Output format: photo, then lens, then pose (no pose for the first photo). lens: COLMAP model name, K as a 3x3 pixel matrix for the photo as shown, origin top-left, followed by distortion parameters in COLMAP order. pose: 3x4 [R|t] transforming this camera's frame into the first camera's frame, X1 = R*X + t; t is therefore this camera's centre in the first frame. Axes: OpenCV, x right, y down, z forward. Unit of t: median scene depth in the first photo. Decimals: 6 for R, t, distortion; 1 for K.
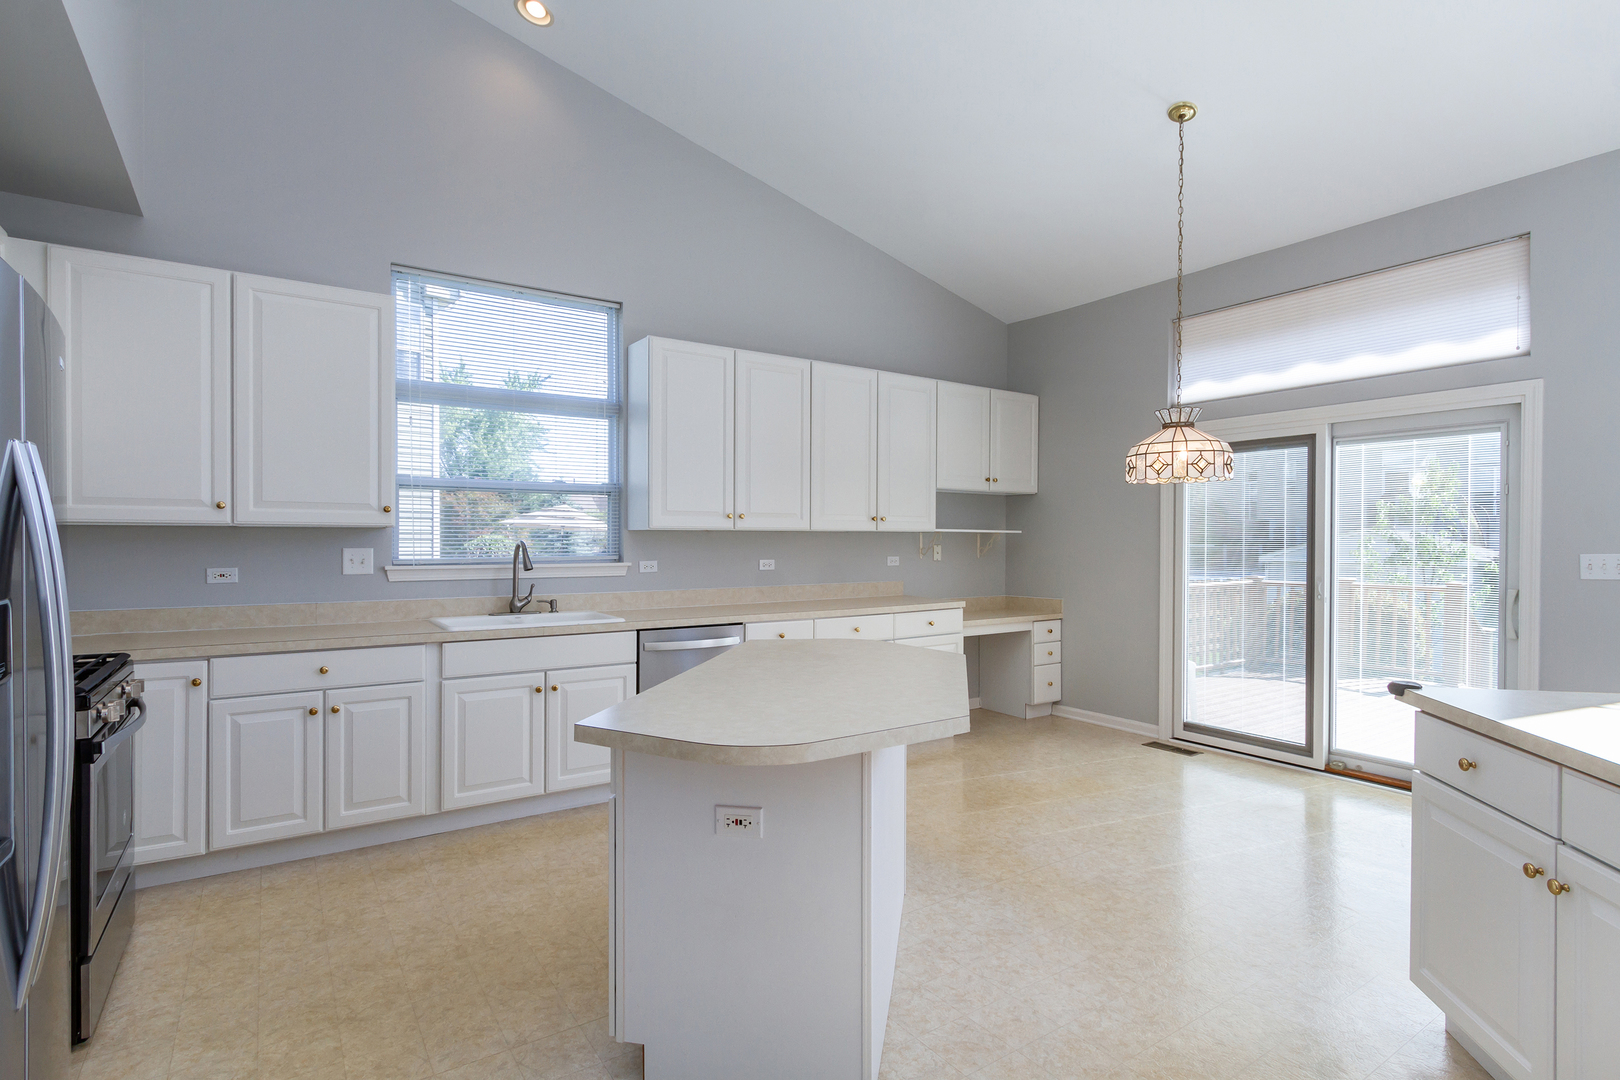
lens RADIAL K [[806.2, 0, 796.6], [0, 806.2, 547.5], [0, 0, 1]] dist [0.012005, -0.000264]
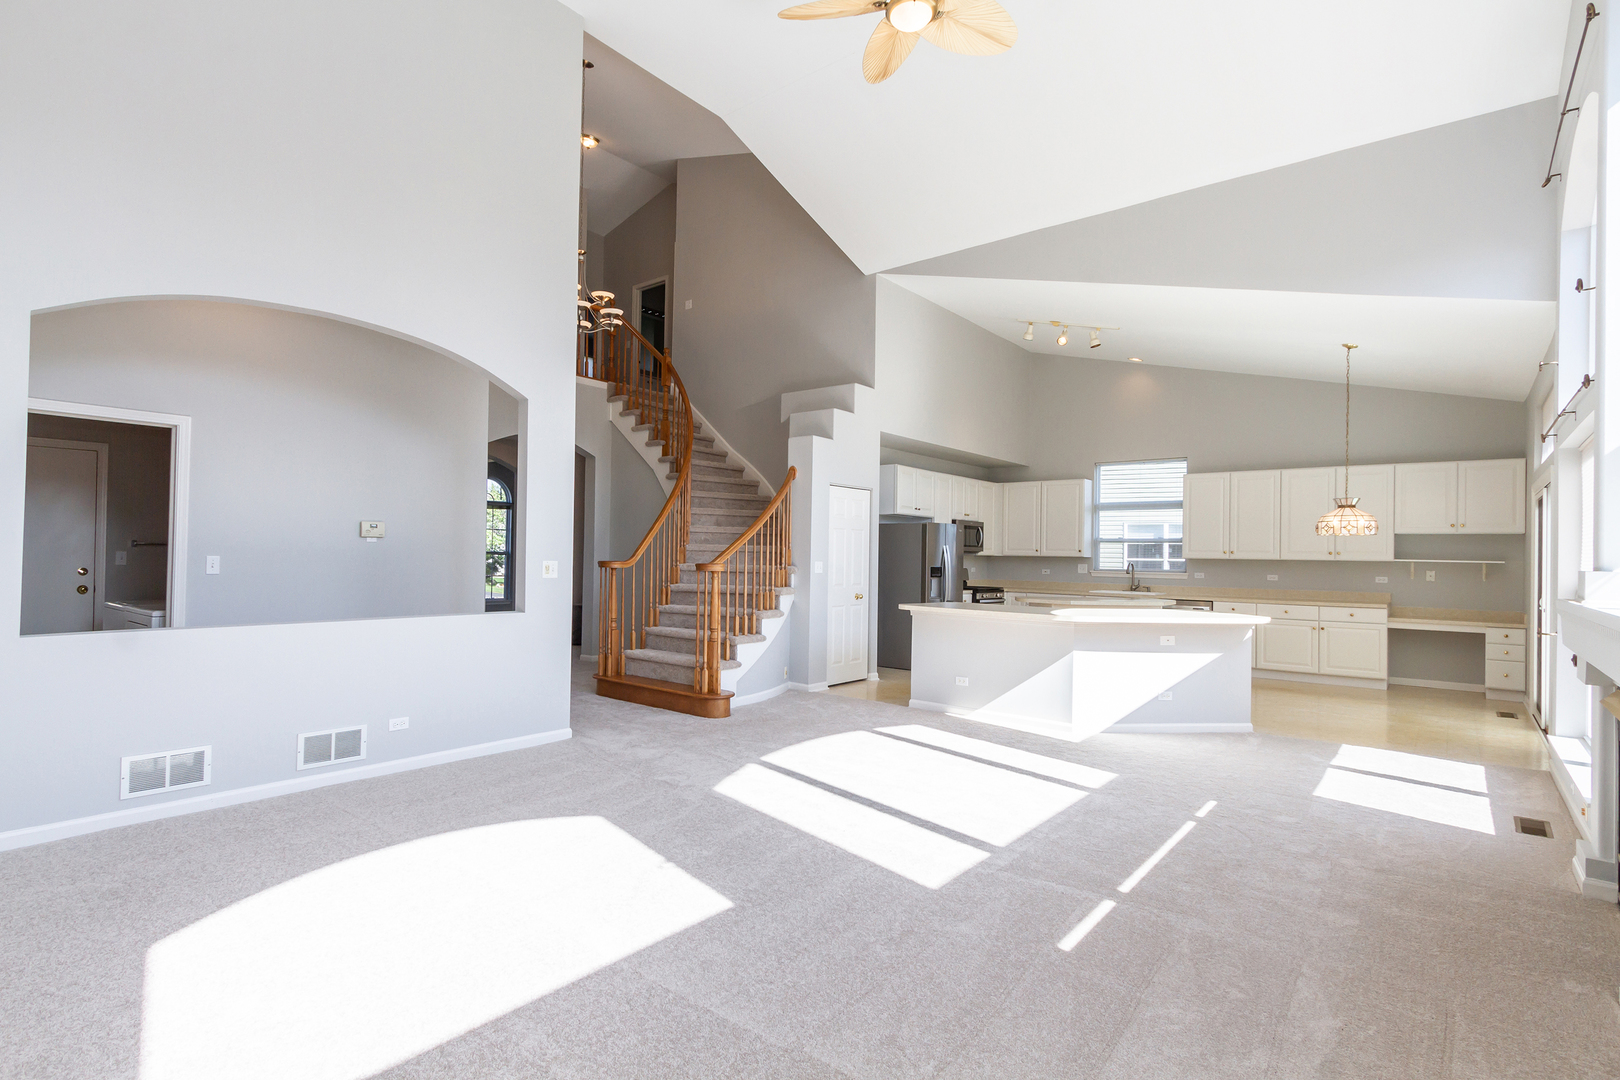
lens RADIAL K [[806.2, 0, 799.1], [0, 806.2, 547.5], [0, 0, 1]] dist [0.012005, -0.000264]
pose [[0.294425, -0.006006, -0.955656, 1.665220], [-0.026089, 0.999557, -0.014320, 0.007882], [0.955319, 0.029148, 0.294138, -0.713735]]
